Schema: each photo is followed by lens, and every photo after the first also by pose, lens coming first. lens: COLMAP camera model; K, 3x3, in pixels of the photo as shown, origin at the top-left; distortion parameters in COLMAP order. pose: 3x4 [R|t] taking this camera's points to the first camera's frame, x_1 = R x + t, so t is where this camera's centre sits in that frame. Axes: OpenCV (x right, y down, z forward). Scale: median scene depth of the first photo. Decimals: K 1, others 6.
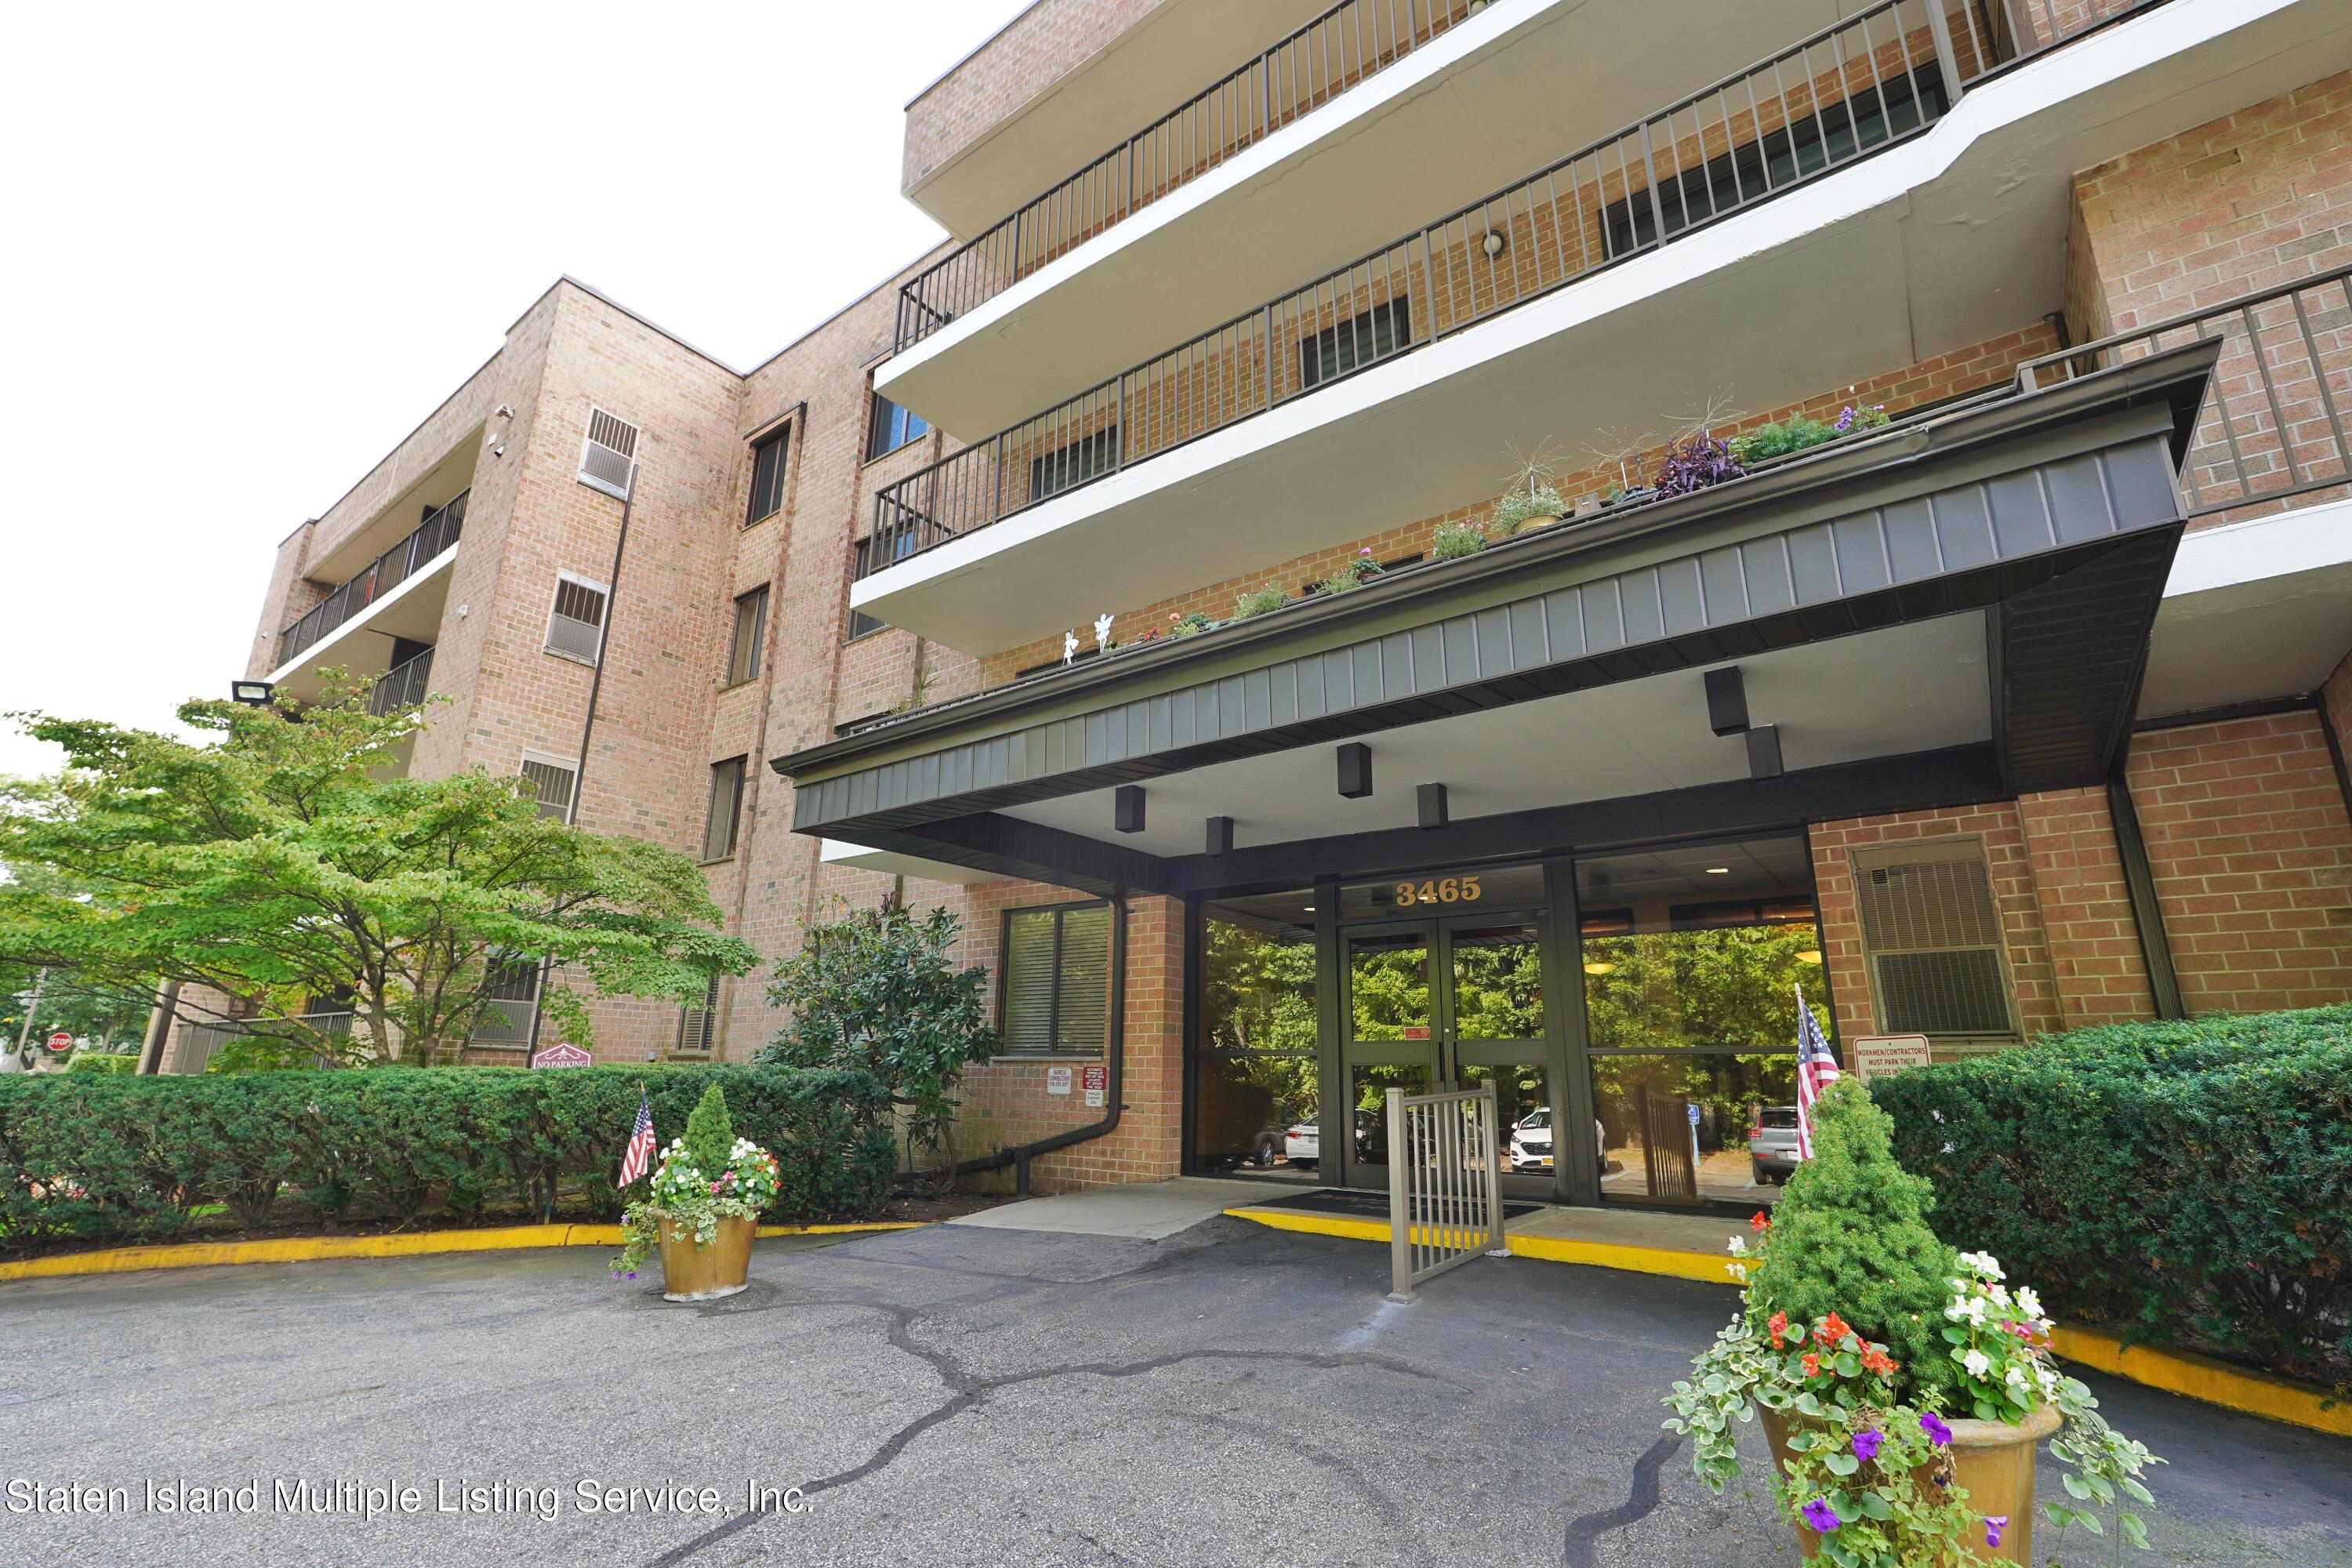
lens RADIAL K [[1070.1, 0, 1171.9], [0, 1070.1, 785.5], [0, 0, 1]] dist [-0.024446, 0.008796]
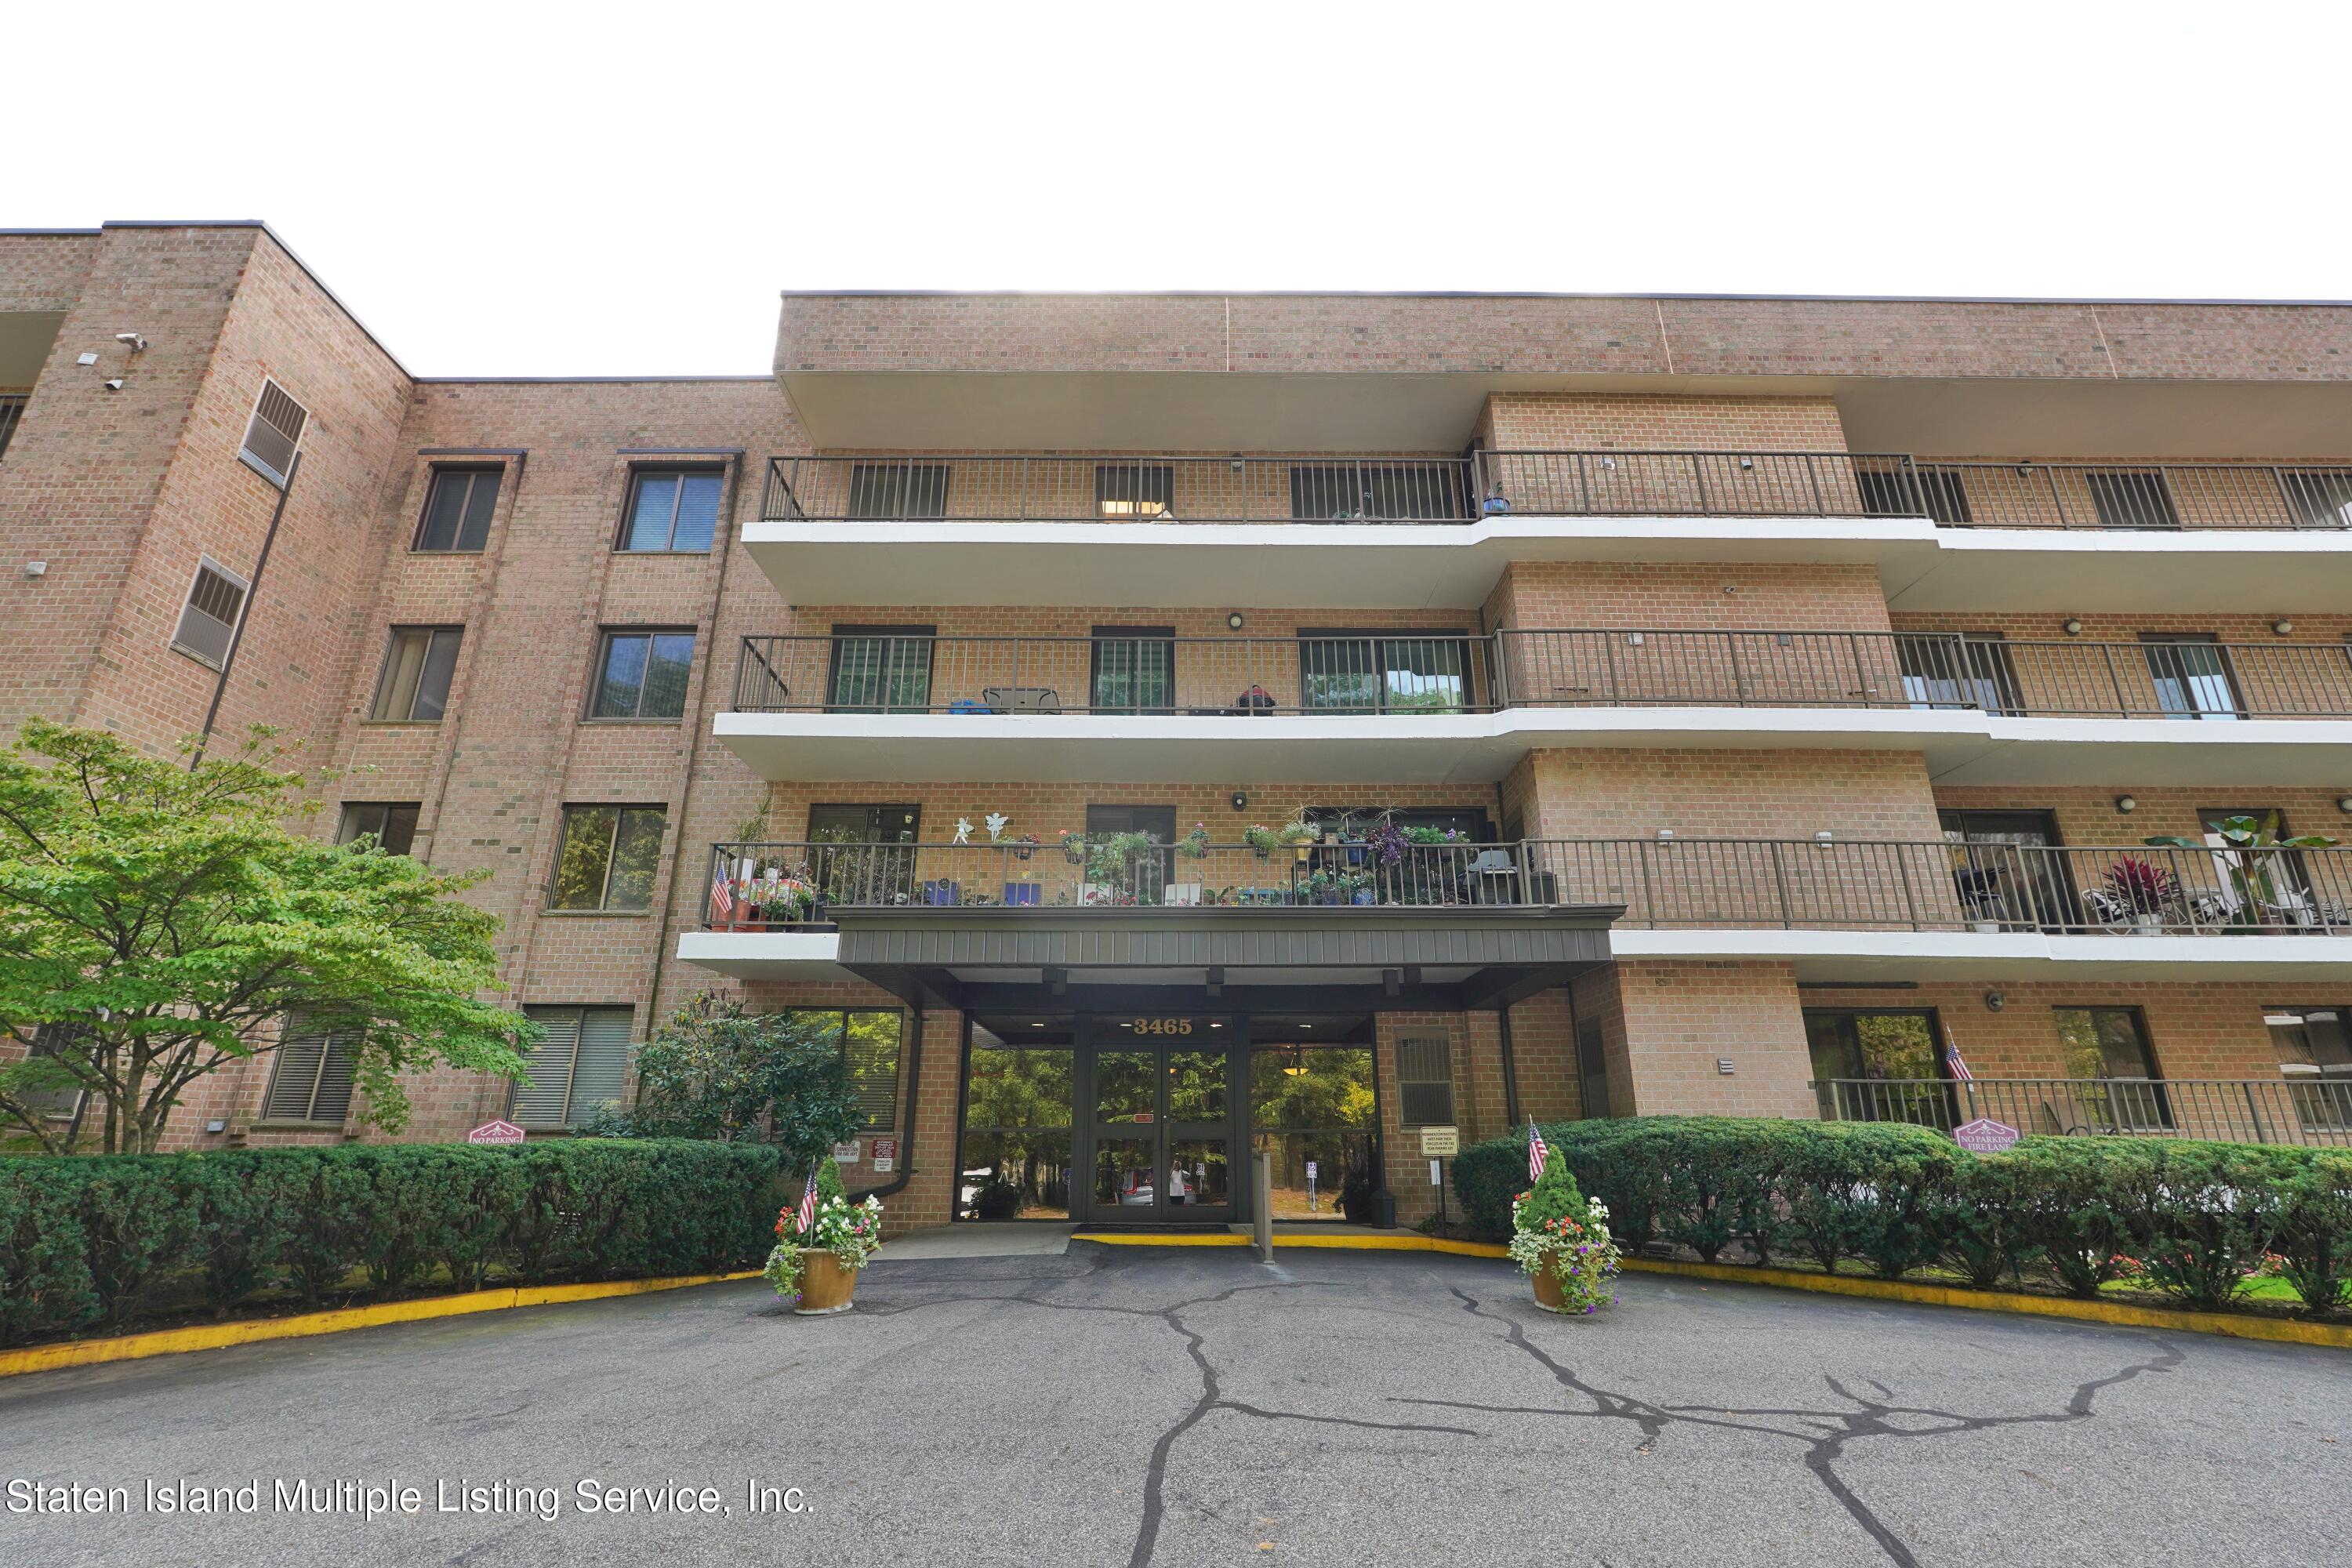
lens RADIAL K [[1070.1, 0, 1176.5], [0, 1070.1, 784.8], [0, 0, 1]] dist [-0.024446, 0.008796]
pose [[0.794328, 0.186986, 0.577996, -0.536684], [-0.152888, 0.982359, -0.107689, -0.063137], [-0.587935, -0.002829, 0.808903, -0.212123]]
